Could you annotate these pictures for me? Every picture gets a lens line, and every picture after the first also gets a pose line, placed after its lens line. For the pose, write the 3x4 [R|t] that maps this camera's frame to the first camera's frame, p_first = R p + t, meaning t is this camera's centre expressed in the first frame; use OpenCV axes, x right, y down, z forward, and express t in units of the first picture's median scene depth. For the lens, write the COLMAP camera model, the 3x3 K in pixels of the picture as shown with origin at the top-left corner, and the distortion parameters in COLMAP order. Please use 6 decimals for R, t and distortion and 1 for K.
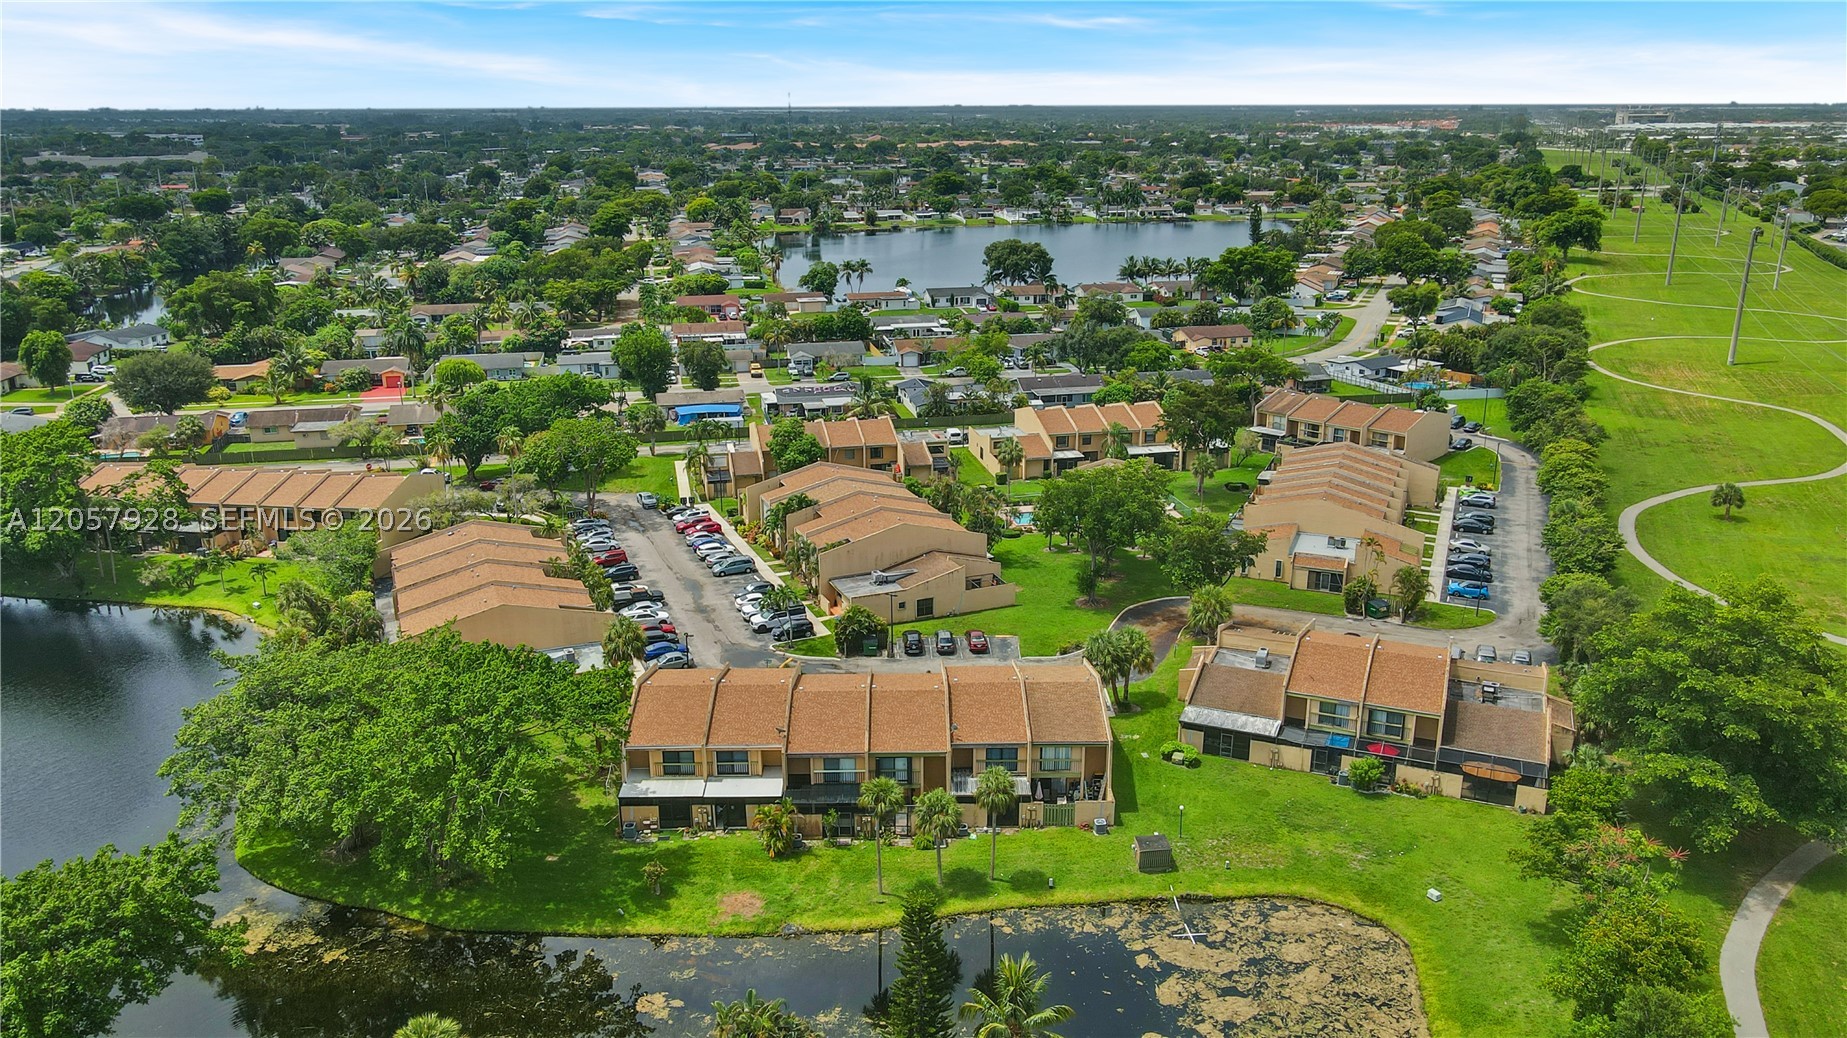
lens RADIAL K [[1363.9, 0, 923.5], [0, 1363.9, 519.0], [0, 0, 1]] dist [-0.006591, 0.038189]
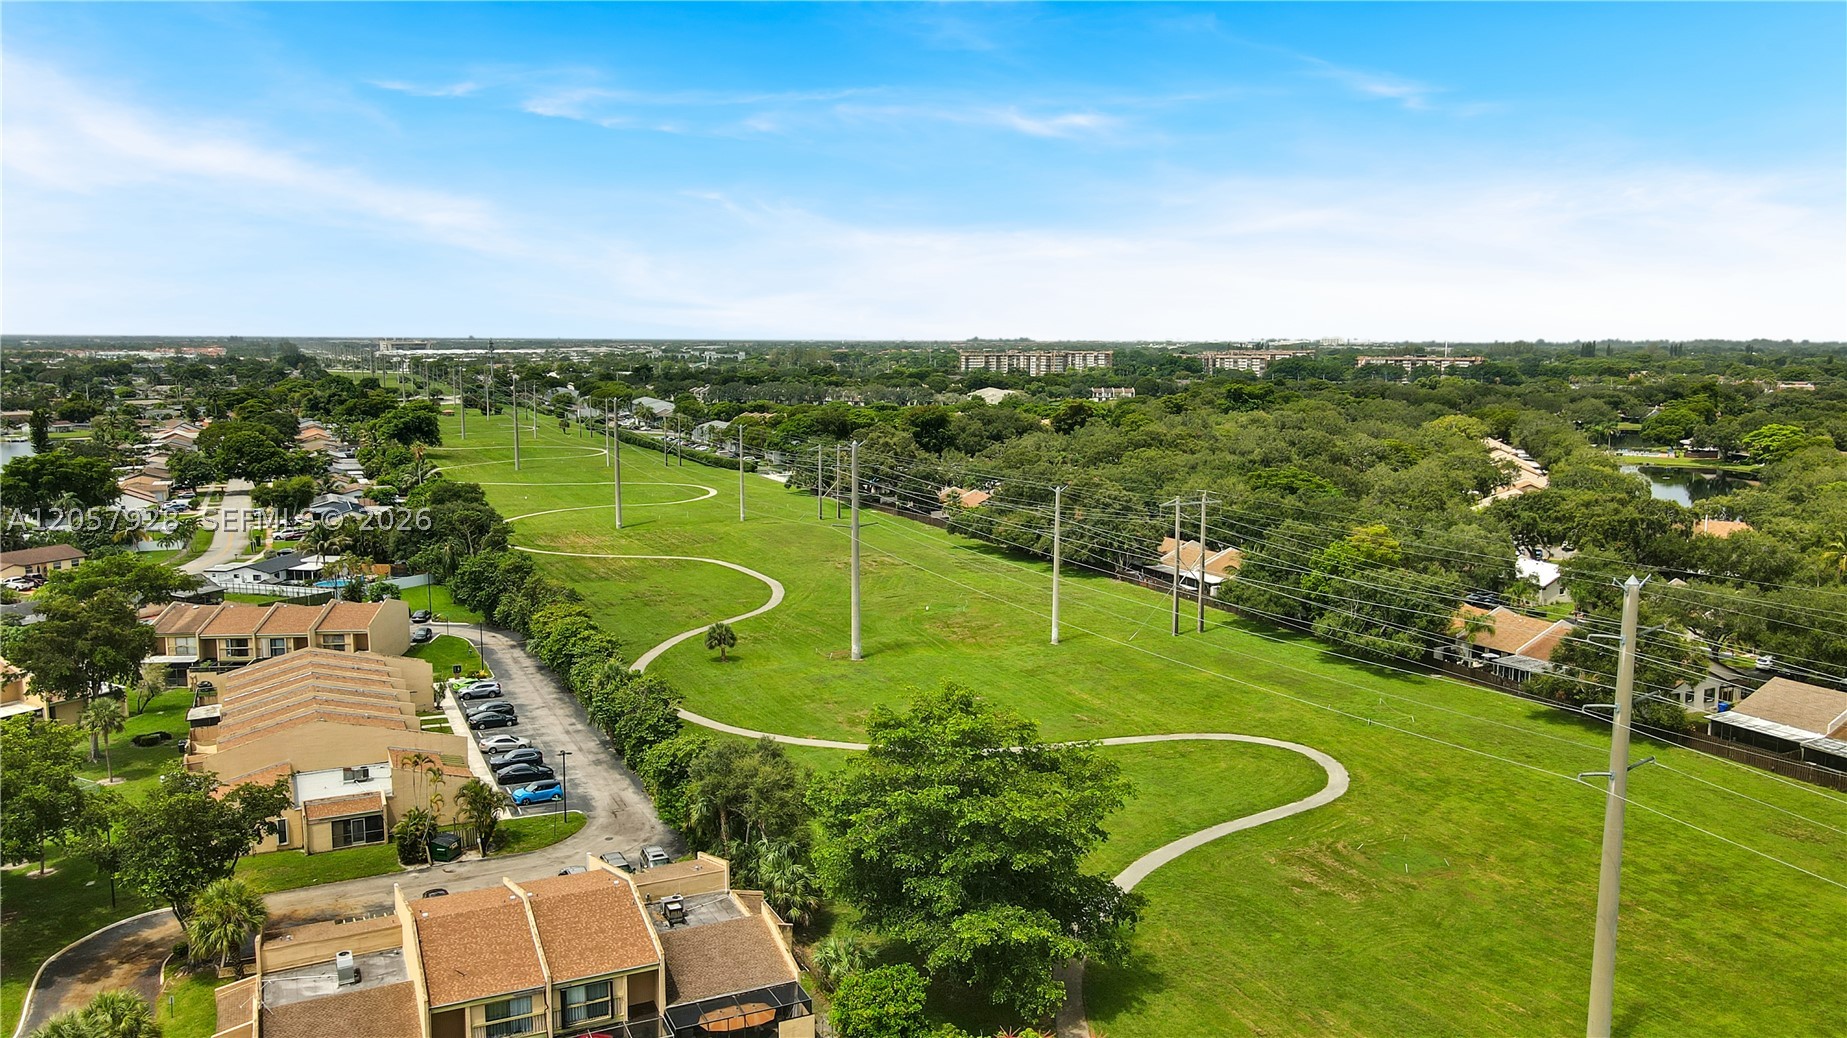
lens RADIAL K [[1363.9, 0, 923.5], [0, 1363.9, 519.0], [0, 0, 1]] dist [-0.006591, 0.038189]
pose [[0.669614, -0.094805, 0.736634, -0.012070], [0.214182, 0.974332, -0.069298, -0.000088], [-0.711156, 0.204177, 0.672732, 0.203553]]
